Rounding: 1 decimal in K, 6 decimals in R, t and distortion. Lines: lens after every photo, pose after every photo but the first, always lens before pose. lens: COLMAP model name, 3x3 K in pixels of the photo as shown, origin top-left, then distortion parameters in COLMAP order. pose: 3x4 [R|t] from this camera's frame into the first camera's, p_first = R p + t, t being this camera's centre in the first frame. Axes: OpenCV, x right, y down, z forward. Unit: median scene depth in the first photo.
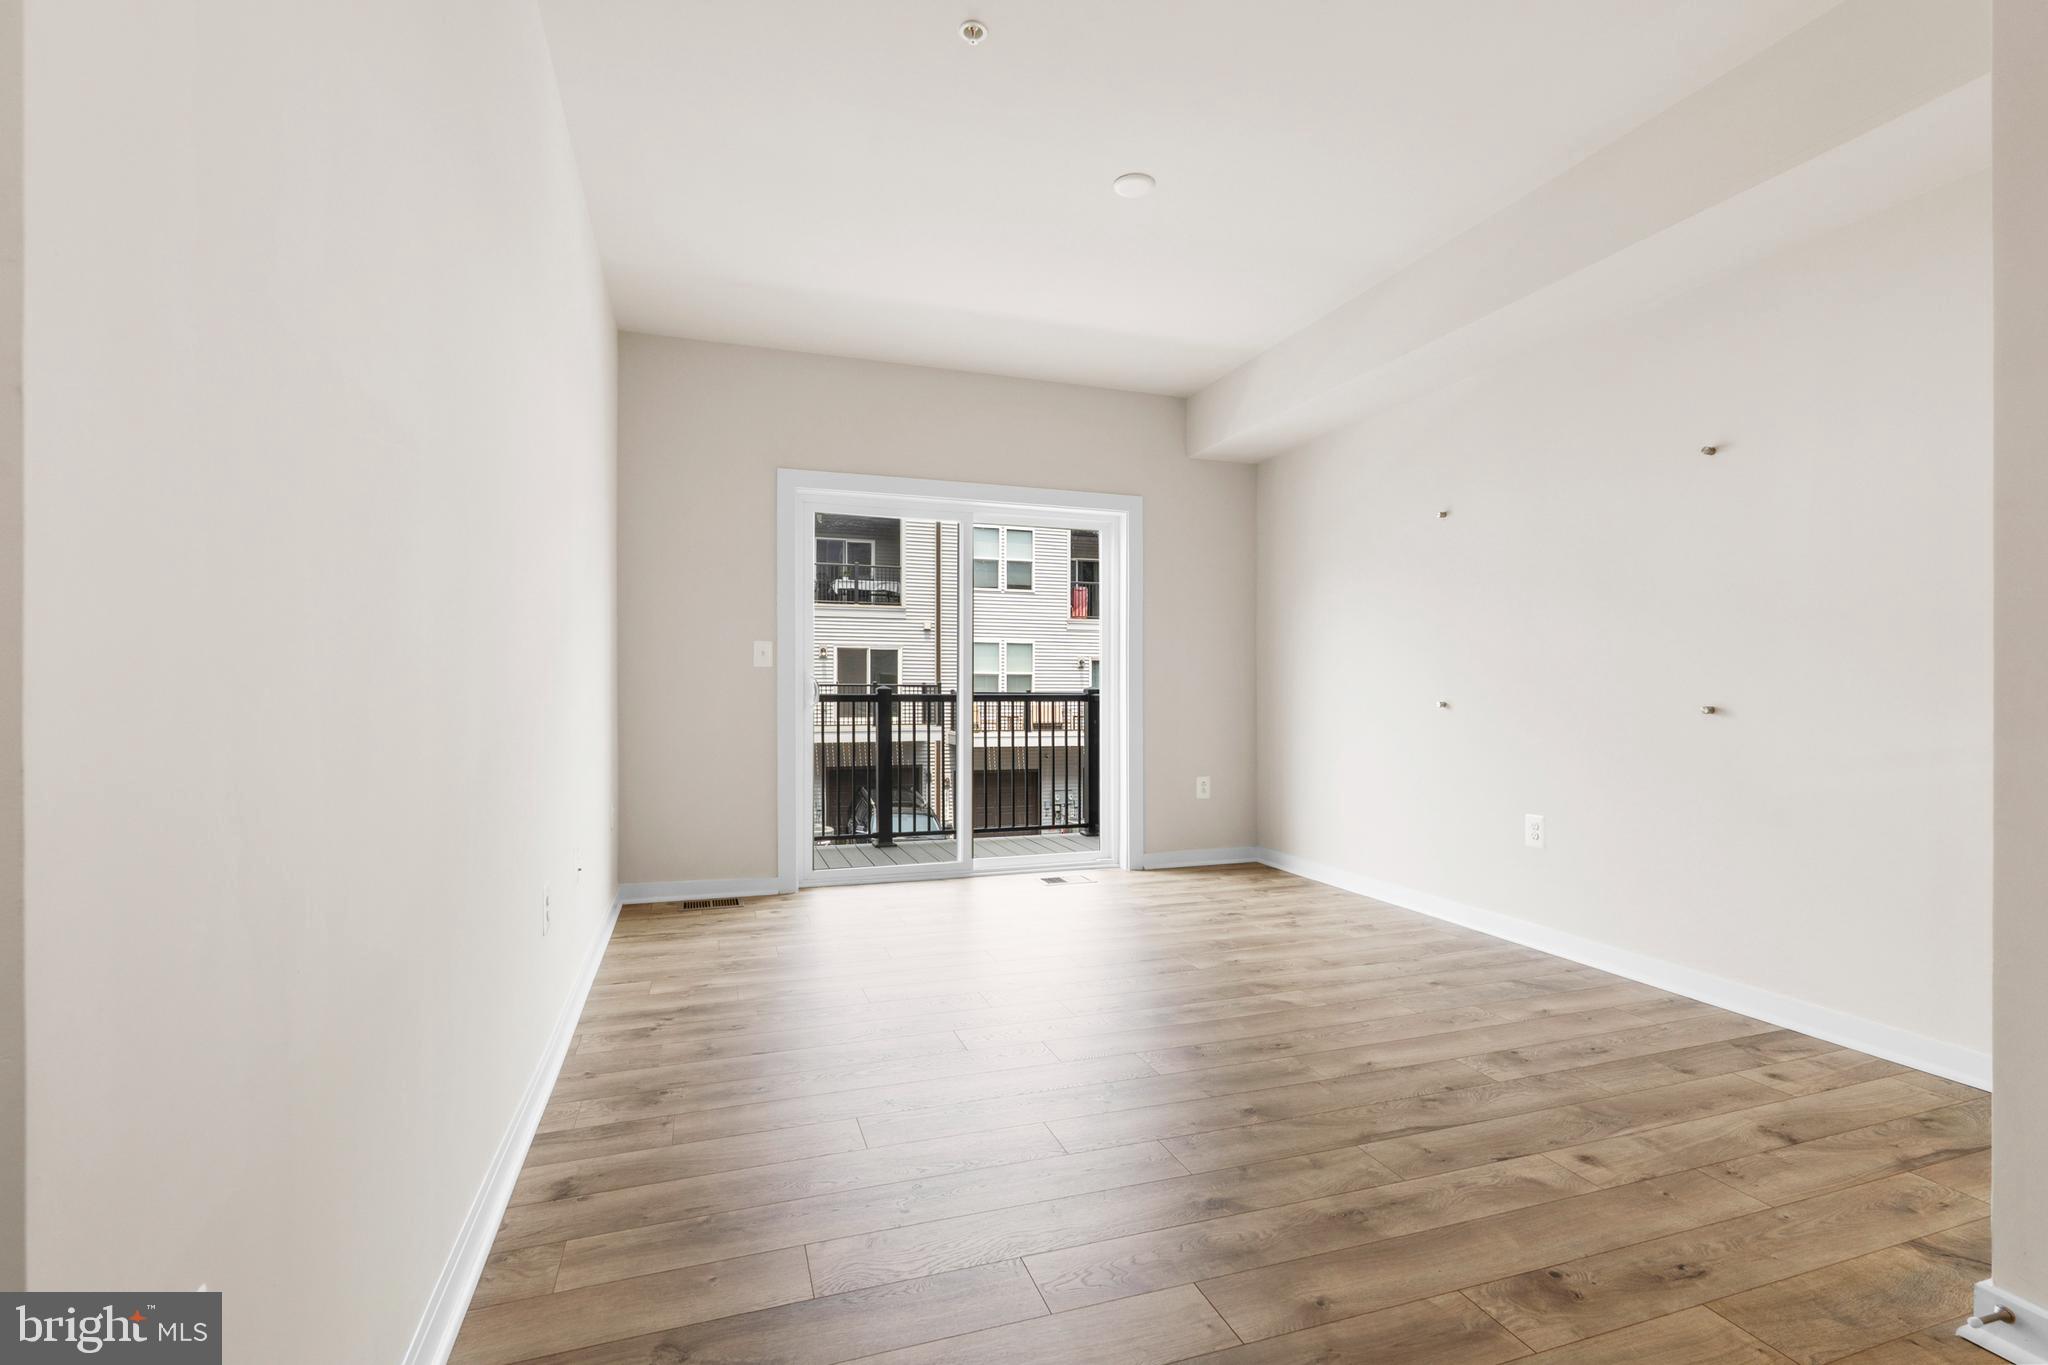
lens RADIAL K [[894.5, 0, 1024.0], [0, 894.5, 682.5], [0, 0, 1]] dist [0.000175, -0.000002]
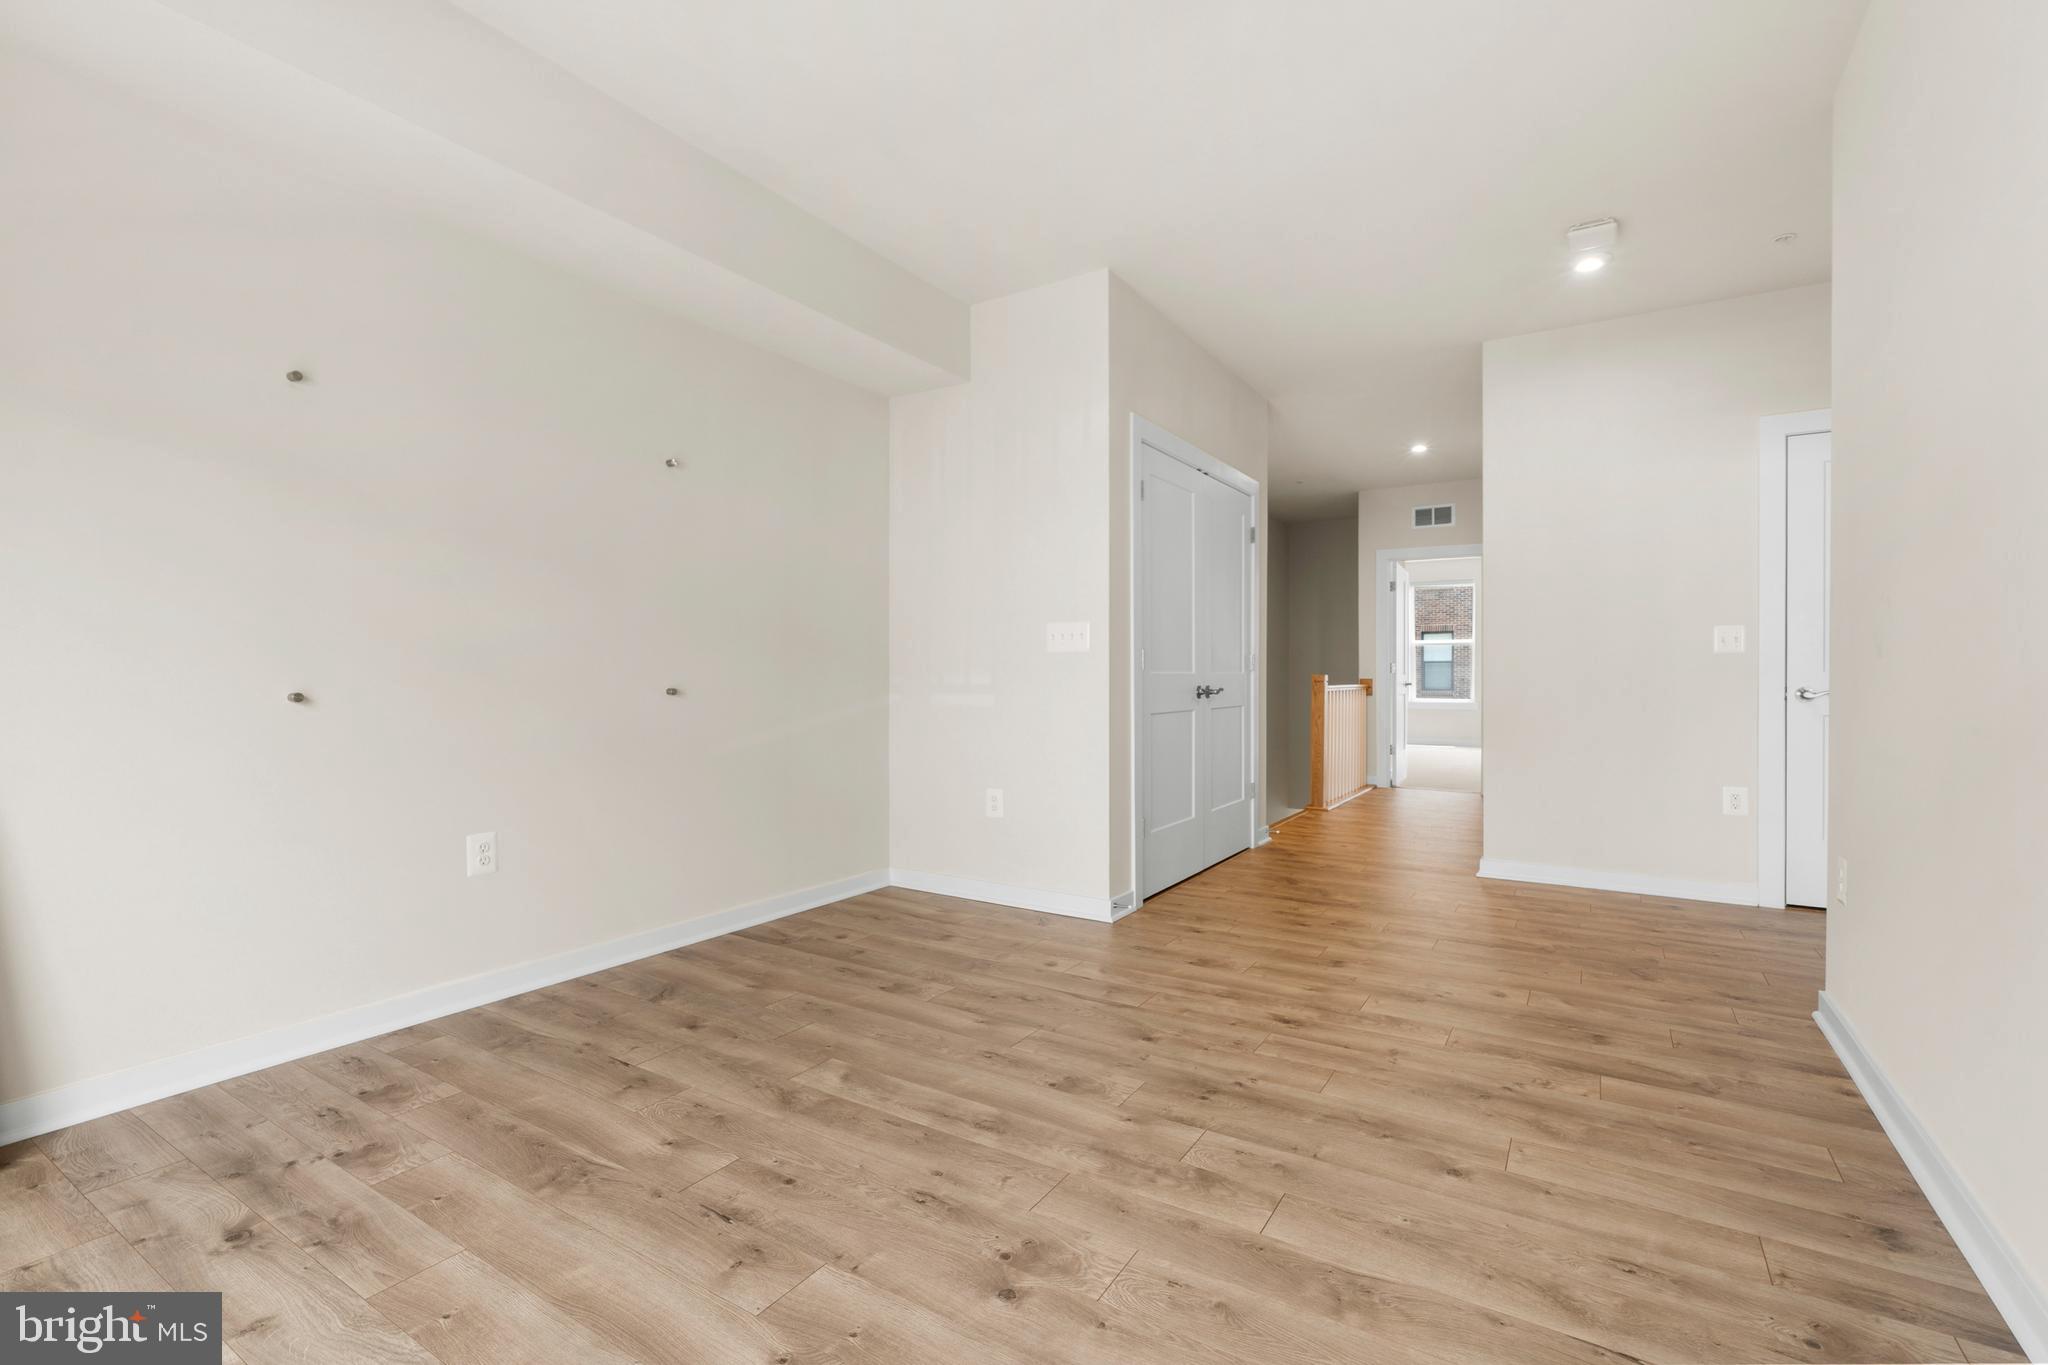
lens RADIAL K [[910.2, 0, 1024.0], [0, 910.2, 682.5], [0, 0, 1]] dist [-0.000207, -0.000025]
pose [[-0.621386, -0.009137, 0.783451, -0.481847], [-0.010115, 0.999942, 0.003640, 0.011742], [-0.783439, -0.005663, -0.621443, 1.580757]]
